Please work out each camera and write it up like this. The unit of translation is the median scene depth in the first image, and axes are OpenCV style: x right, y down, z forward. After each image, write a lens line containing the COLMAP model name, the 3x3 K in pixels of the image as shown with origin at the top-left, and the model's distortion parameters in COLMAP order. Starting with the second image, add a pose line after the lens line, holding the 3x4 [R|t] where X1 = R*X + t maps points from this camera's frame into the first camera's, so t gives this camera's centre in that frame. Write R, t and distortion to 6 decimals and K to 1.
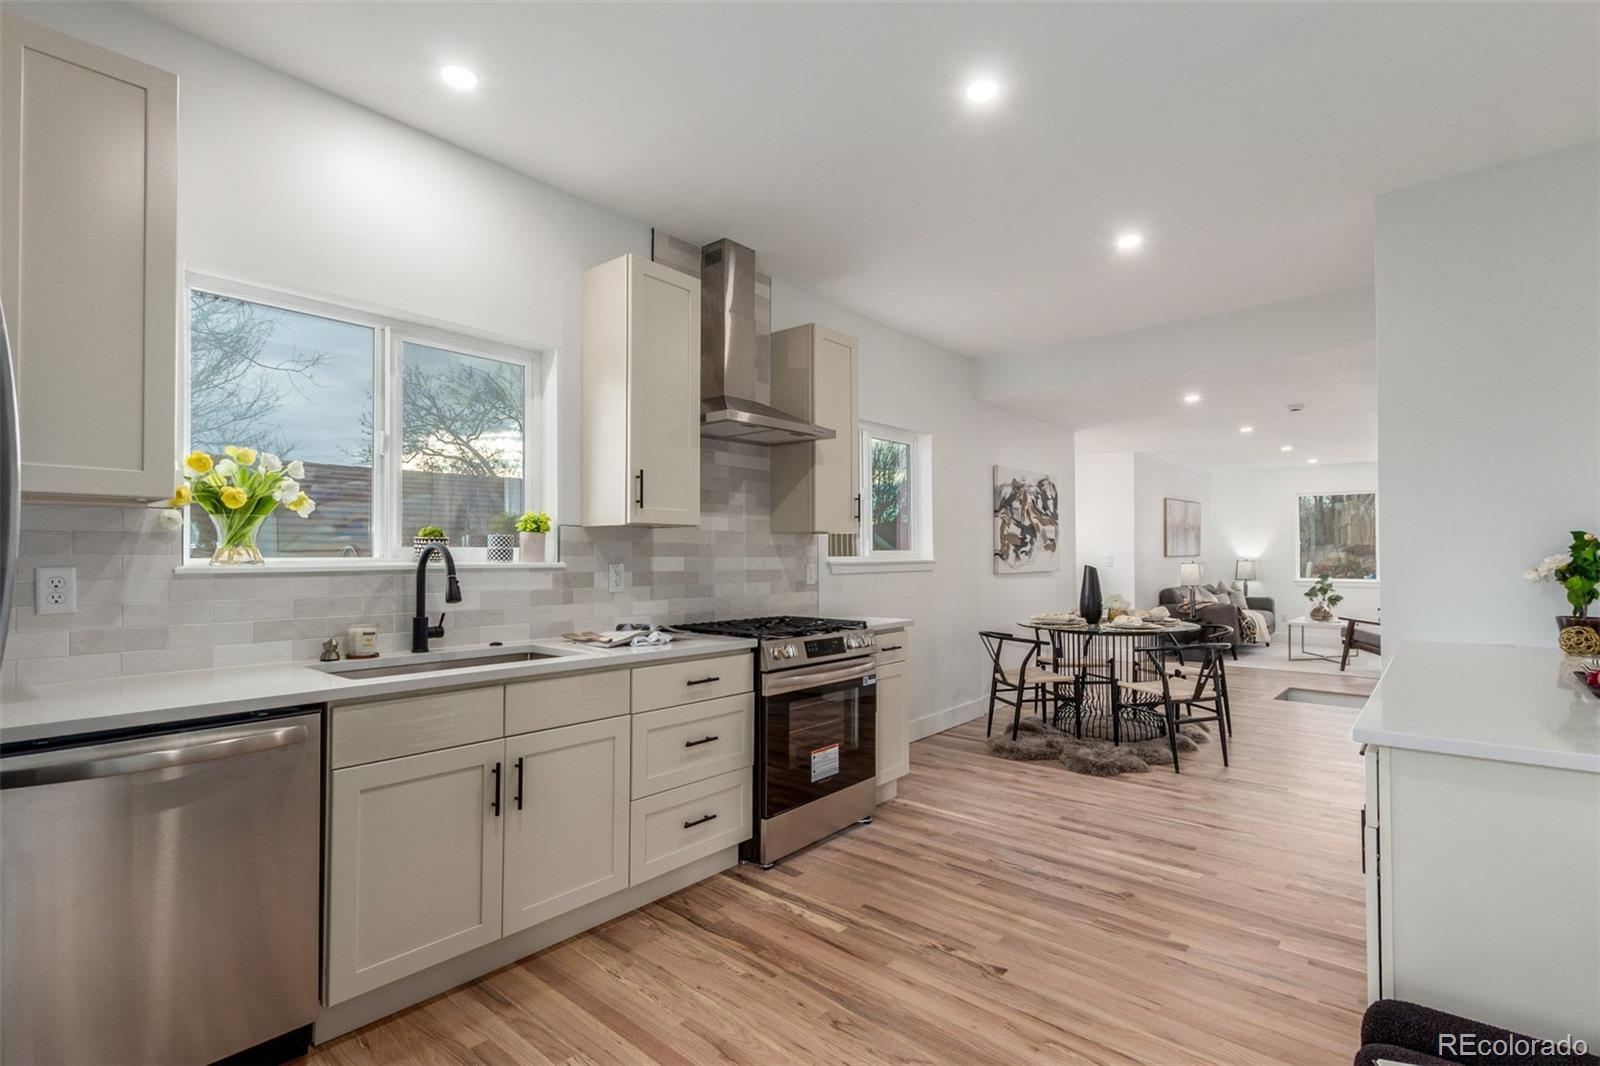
lens RADIAL K [[741.7, 0, 798.7], [0, 741.7, 539.8], [0, 0, 1]] dist [0.005109, -0.001896]
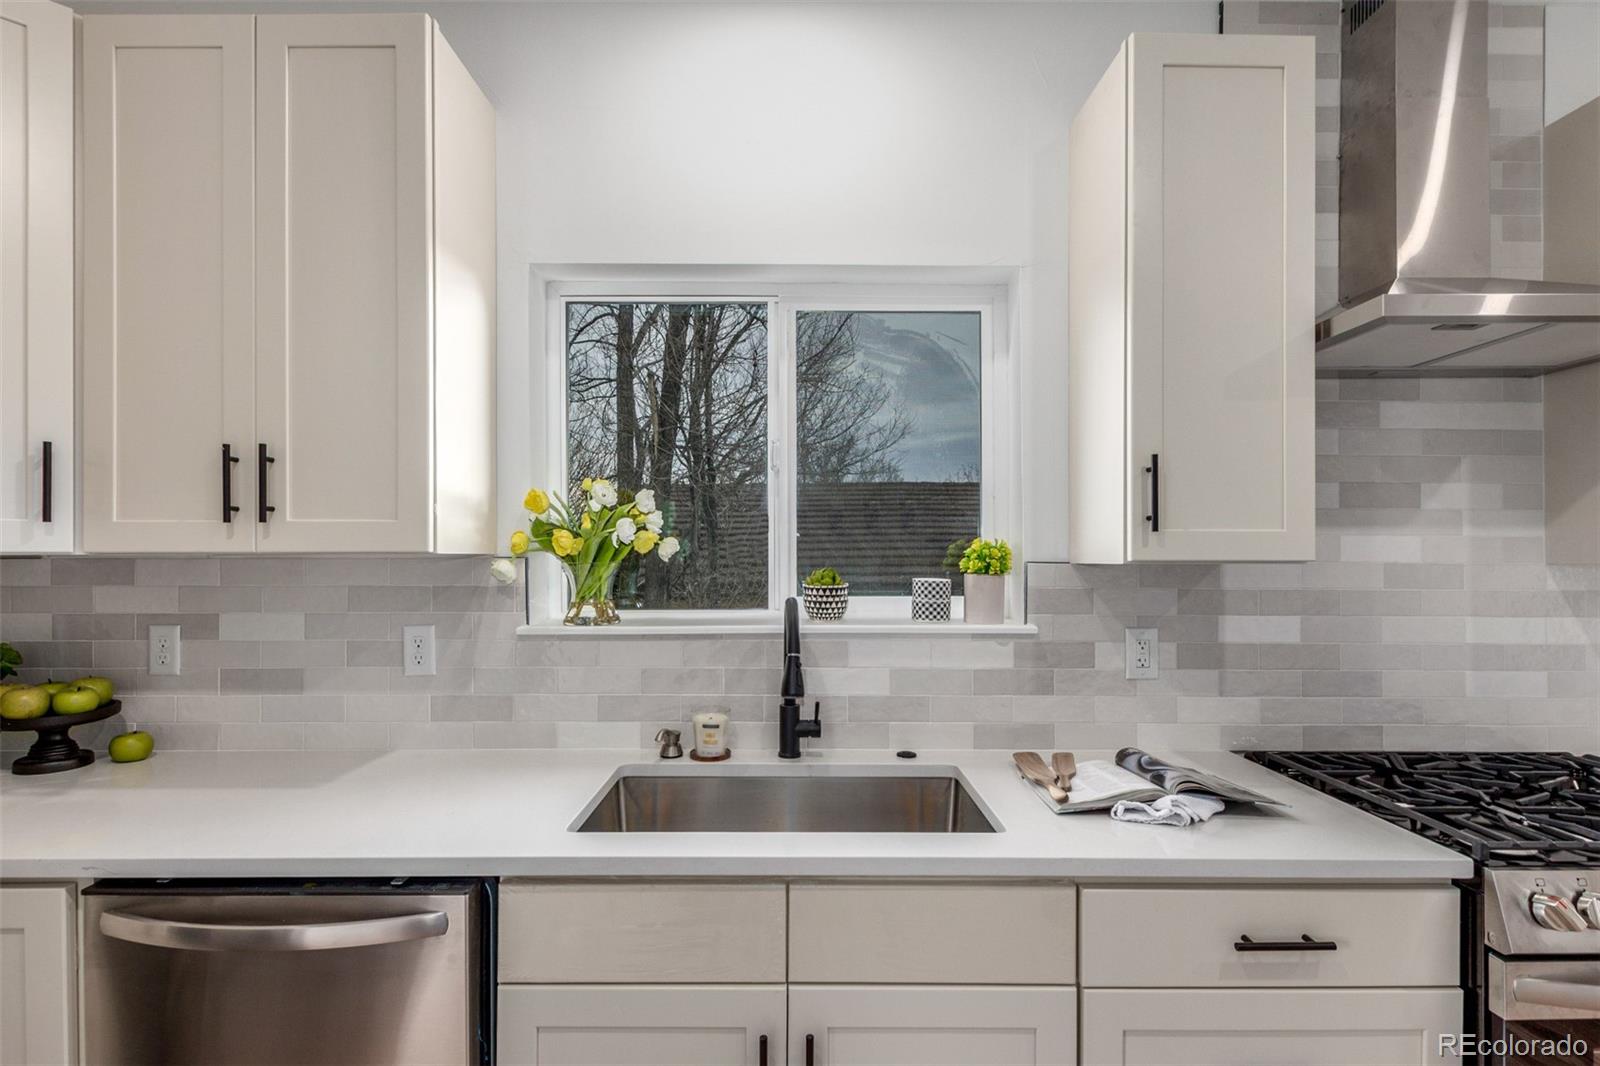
lens RADIAL K [[741.7, 0, 788.1], [0, 741.7, 553.9], [0, 0, 1]] dist [0.005109, -0.001896]
pose [[0.651206, -0.005727, -0.758880, 0.007402], [0.012412, 0.999918, 0.003104, -0.031319], [0.758800, -0.011440, 0.651223, 0.468416]]
